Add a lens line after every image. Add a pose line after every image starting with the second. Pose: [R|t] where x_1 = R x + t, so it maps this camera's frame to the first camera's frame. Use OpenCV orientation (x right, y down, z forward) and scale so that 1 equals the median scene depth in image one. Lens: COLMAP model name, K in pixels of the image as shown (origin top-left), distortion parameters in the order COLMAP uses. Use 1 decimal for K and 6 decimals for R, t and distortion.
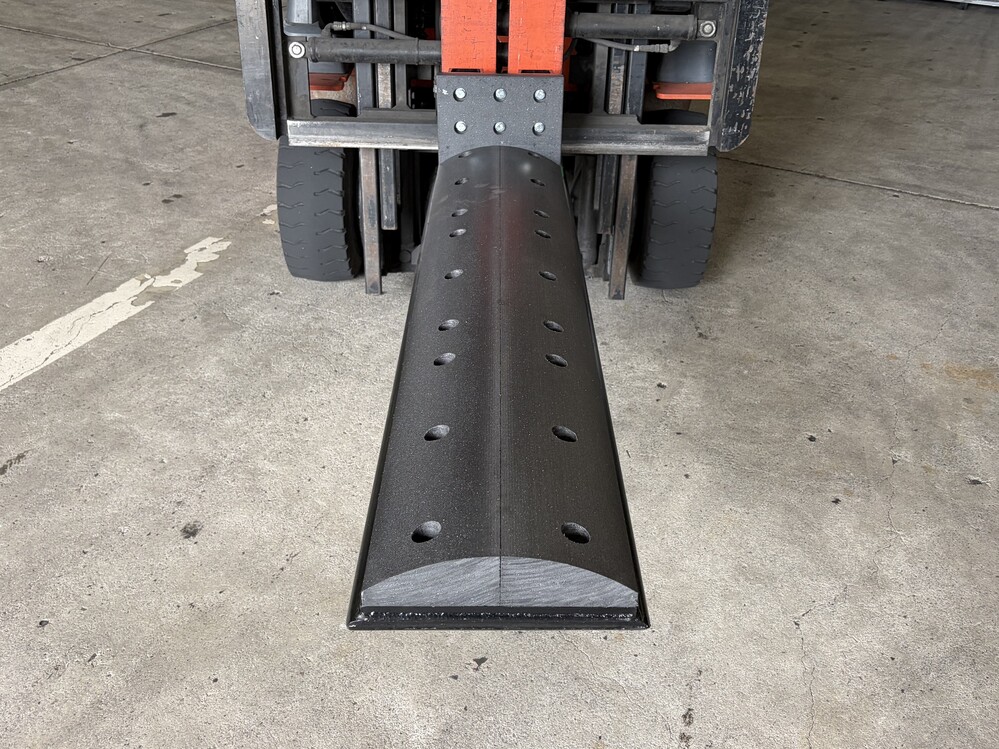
lens RADIAL K [[1007.9, 0, 499.5], [0, 1007.9, 374.5], [0, 0, 1]] dist [0.015534, -0.103908]
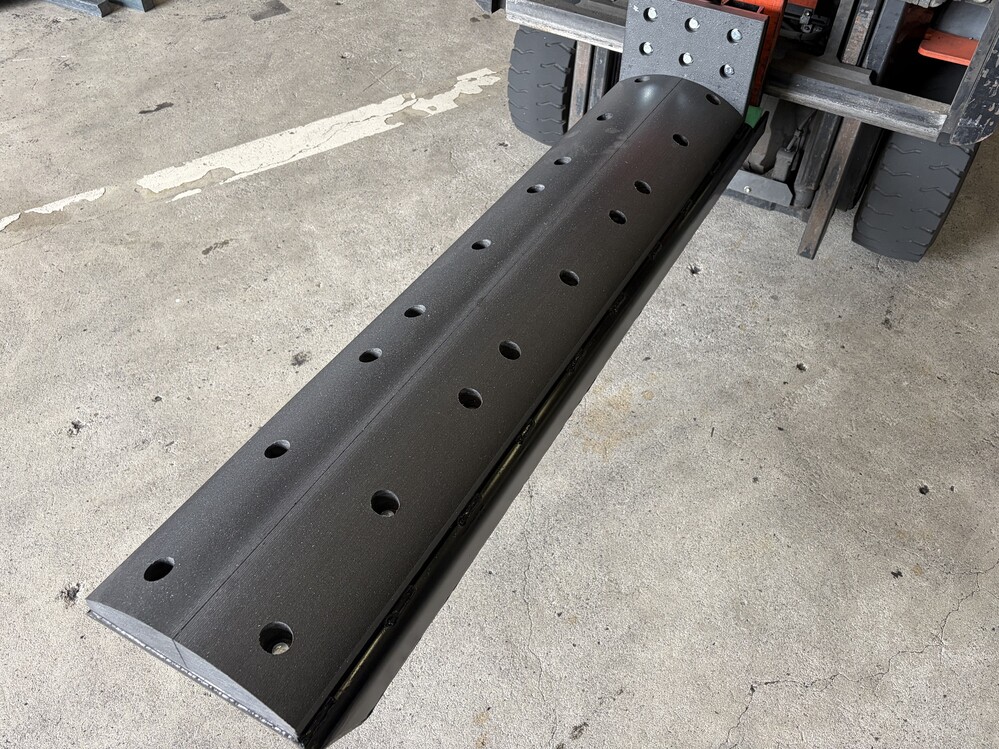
lens RADIAL K [[874.5, 0, 500.7], [0, 874.5, 356.5], [0, 0, 1]] dist [-0.010673, 0.014245]
pose [[0.873703, 0.350825, -0.336994, 0.193560], [-0.260276, 0.922379, 0.285436, -0.162561], [0.410975, -0.161675, 0.897196, 0.164639]]
